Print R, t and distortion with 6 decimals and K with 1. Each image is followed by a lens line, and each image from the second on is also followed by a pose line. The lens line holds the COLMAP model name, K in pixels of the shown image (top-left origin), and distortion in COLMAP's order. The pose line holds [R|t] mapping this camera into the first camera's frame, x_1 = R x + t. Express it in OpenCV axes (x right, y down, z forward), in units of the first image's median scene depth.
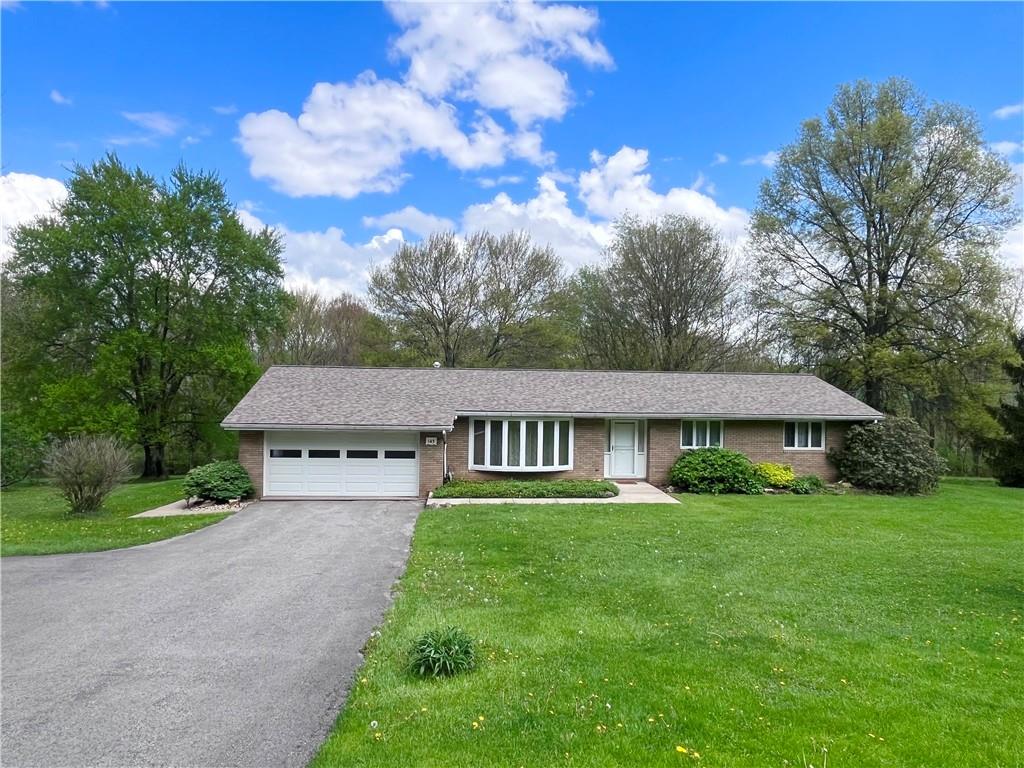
lens RADIAL K [[642.3, 0, 512.5], [0, 642.3, 377.2], [0, 0, 1]] dist [-0.000232, -0.000501]
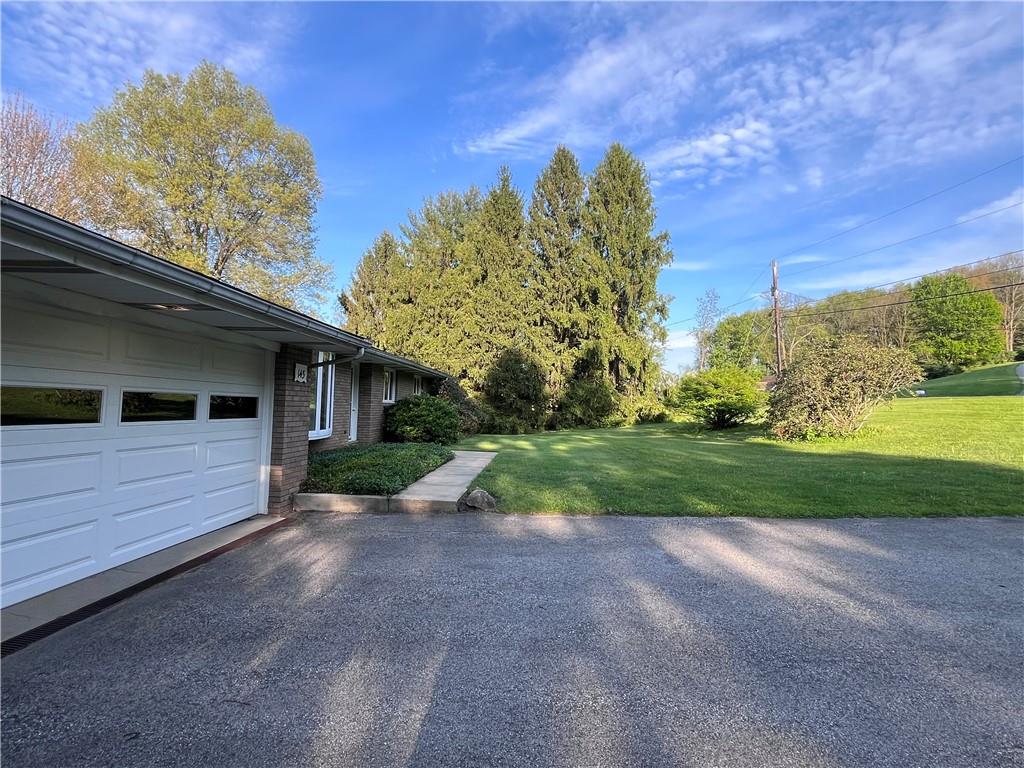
lens RADIAL K [[533.1, 0, 508.6], [0, 533.1, 379.3], [0, 0, 1]] dist [-0.003660, -0.001095]
pose [[0.168212, 0.037855, 0.985024, -0.401783], [-0.033185, 0.998913, -0.032721, 0.099144], [-0.985192, -0.027184, 0.169286, 0.724887]]
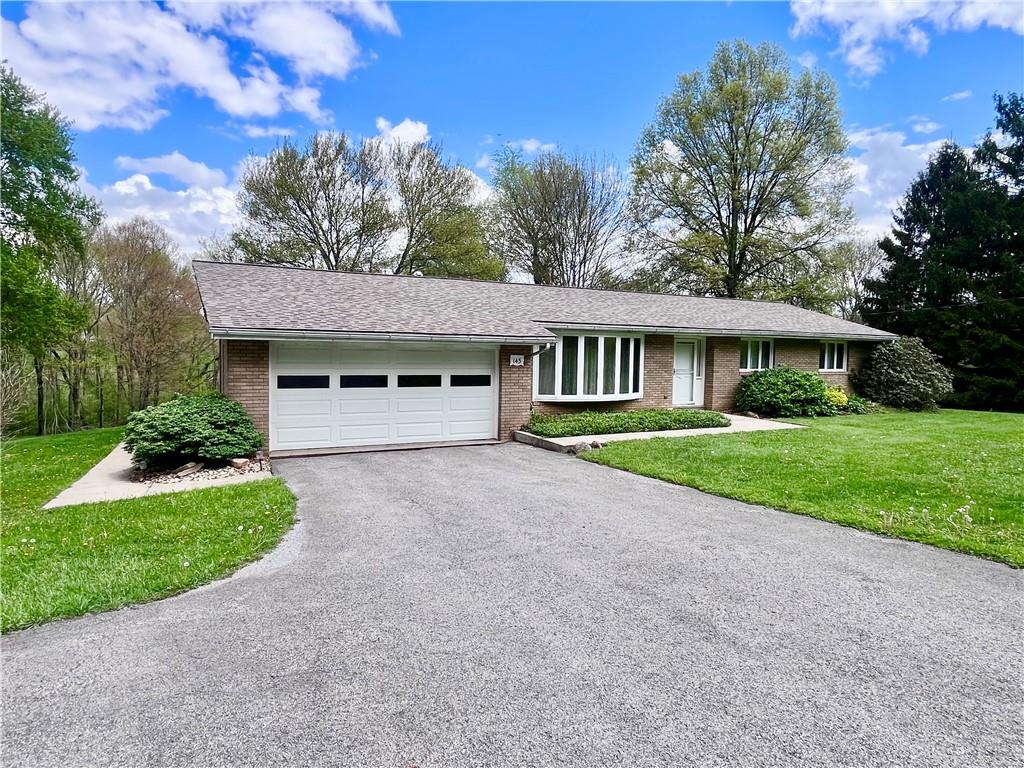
lens RADIAL K [[594.7, 0, 517.4], [0, 594.7, 368.8], [0, 0, 1]] dist [-0.000815, -0.000552]
pose [[0.929908, -0.013672, 0.367539, -0.331426], [-0.005306, 0.998706, 0.050576, 0.067863], [-0.367755, -0.048981, 0.928632, 0.347377]]
